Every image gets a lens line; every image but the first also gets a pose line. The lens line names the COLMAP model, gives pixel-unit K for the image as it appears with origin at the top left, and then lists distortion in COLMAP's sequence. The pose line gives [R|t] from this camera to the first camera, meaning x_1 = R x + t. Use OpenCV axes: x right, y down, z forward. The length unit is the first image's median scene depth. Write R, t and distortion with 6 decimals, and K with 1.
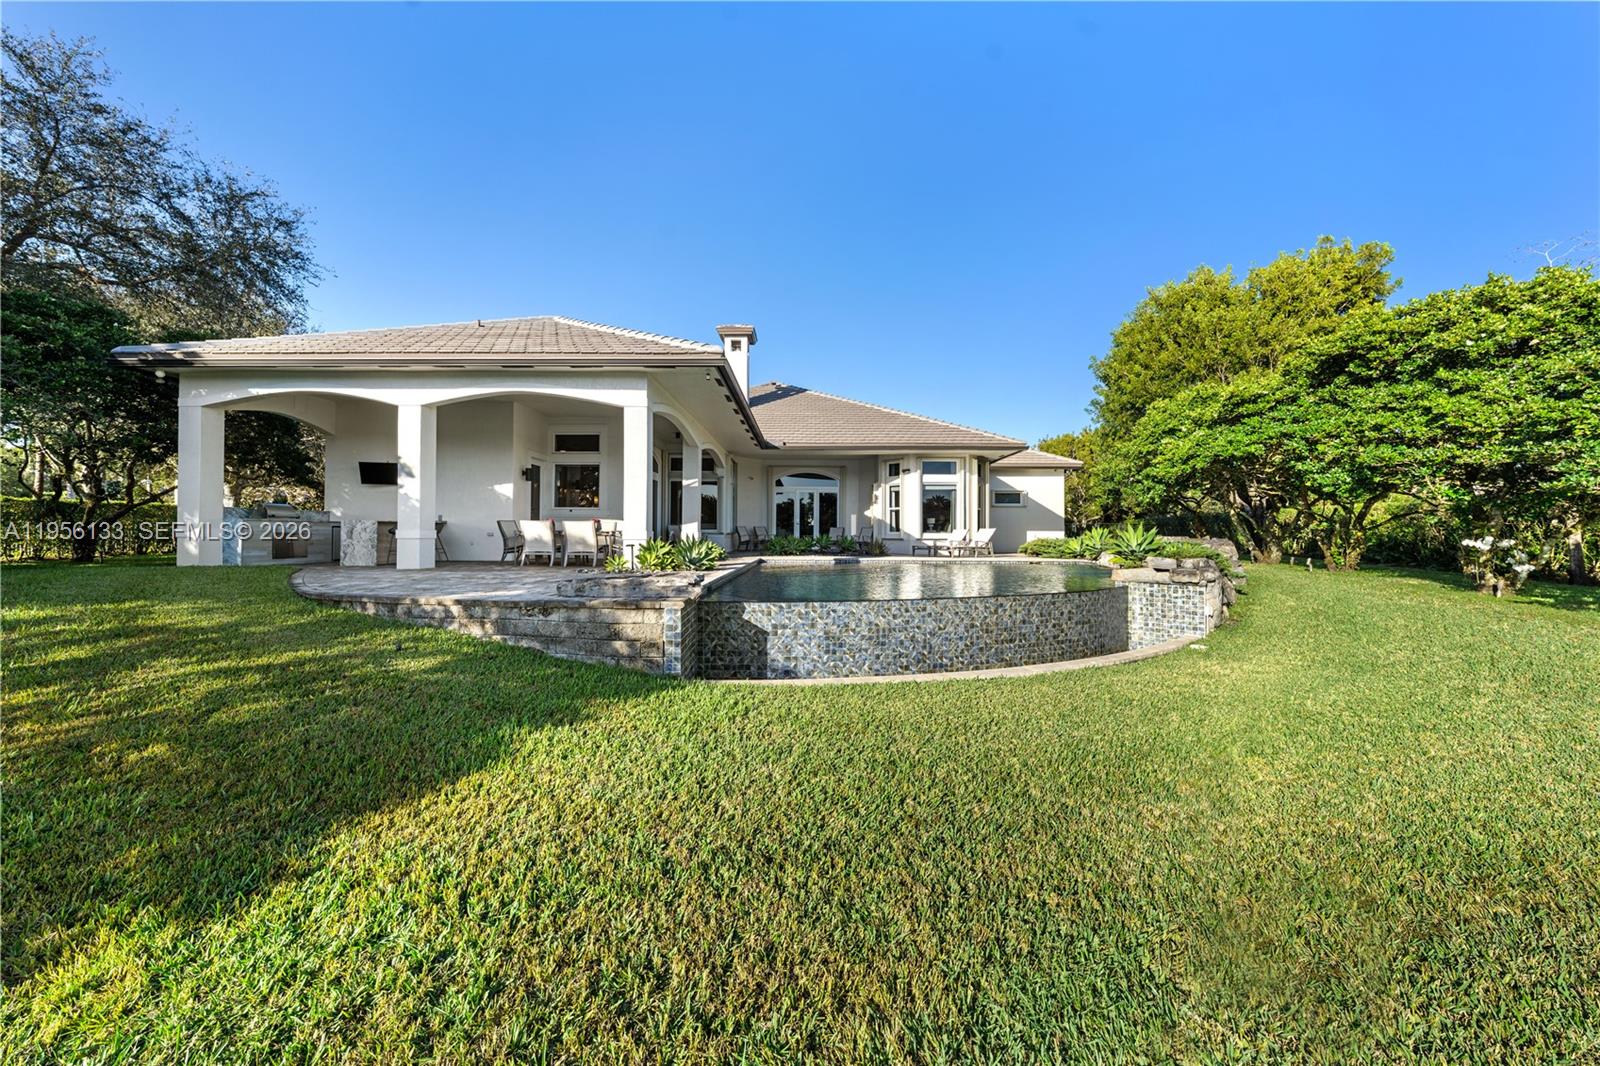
lens RADIAL K [[547.9, 0, 789.1], [0, 547.9, 517.1], [0, 0, 1]] dist [-0.001138, -0.000115]
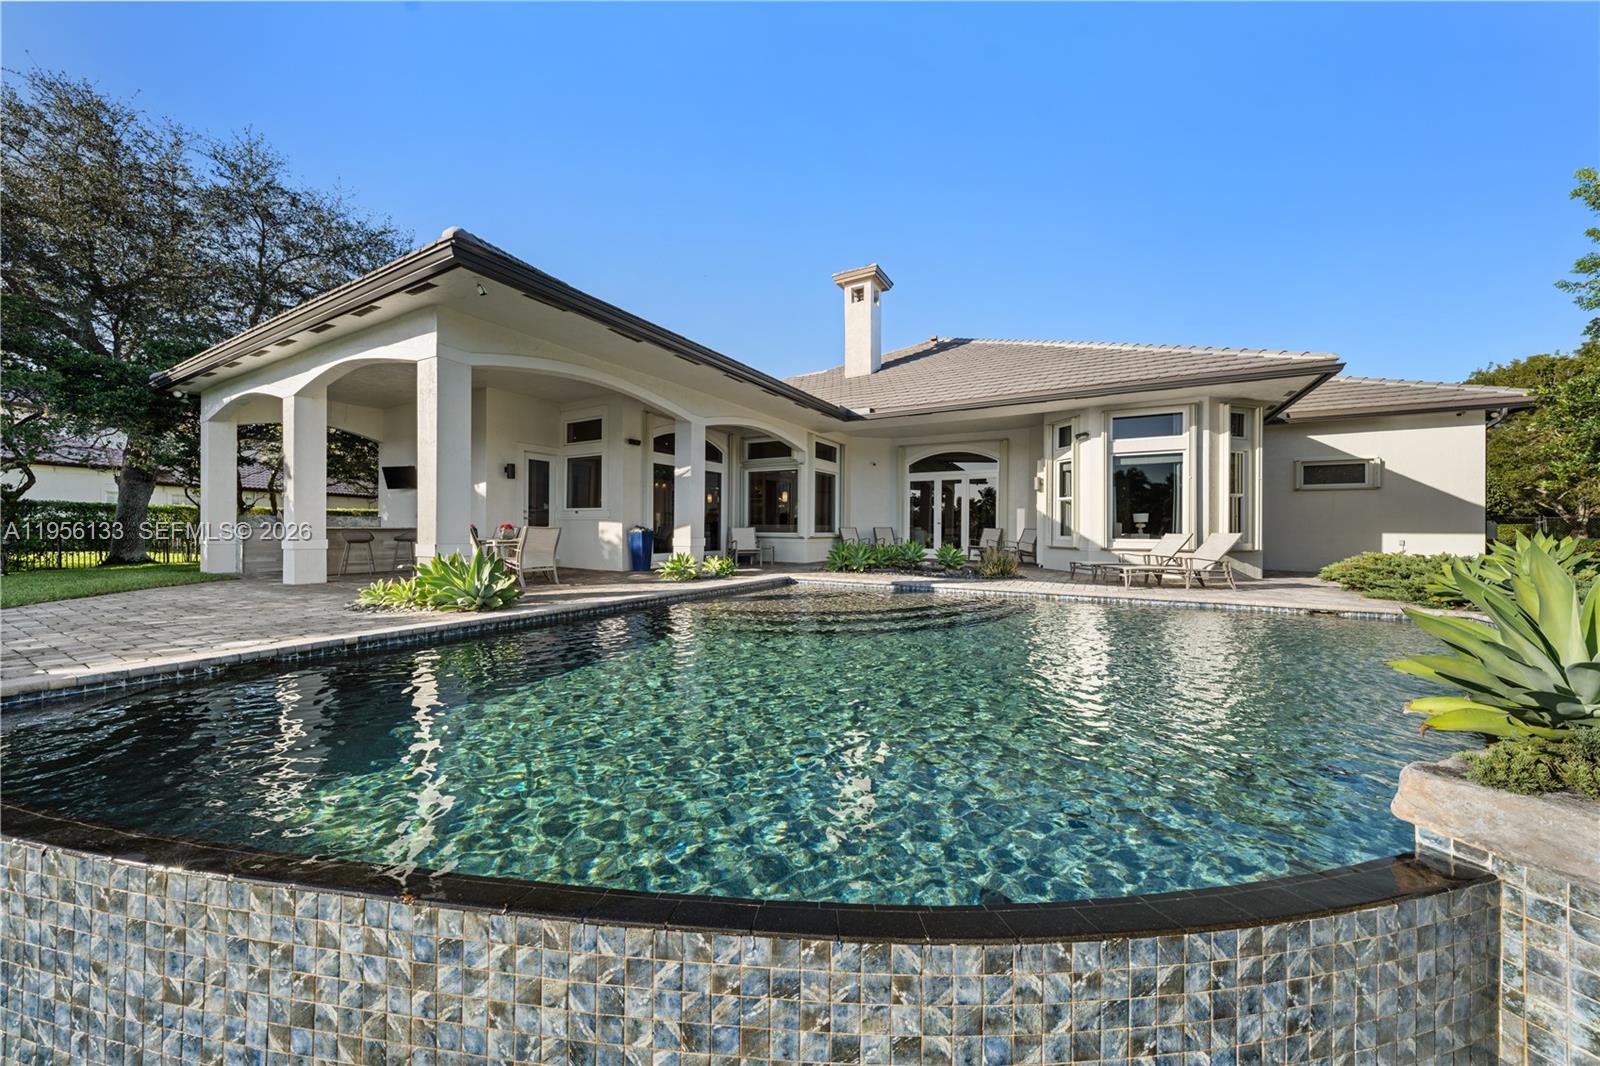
lens RADIAL K [[547.9, 0, 789.1], [0, 547.9, 517.1], [0, 0, 1]] dist [-0.001138, -0.000115]
pose [[0.878496, -0.010081, -0.477643, 0.218798], [0.014017, 0.999891, 0.004676, -0.002234], [0.477544, -0.010803, 0.878542, 0.317036]]
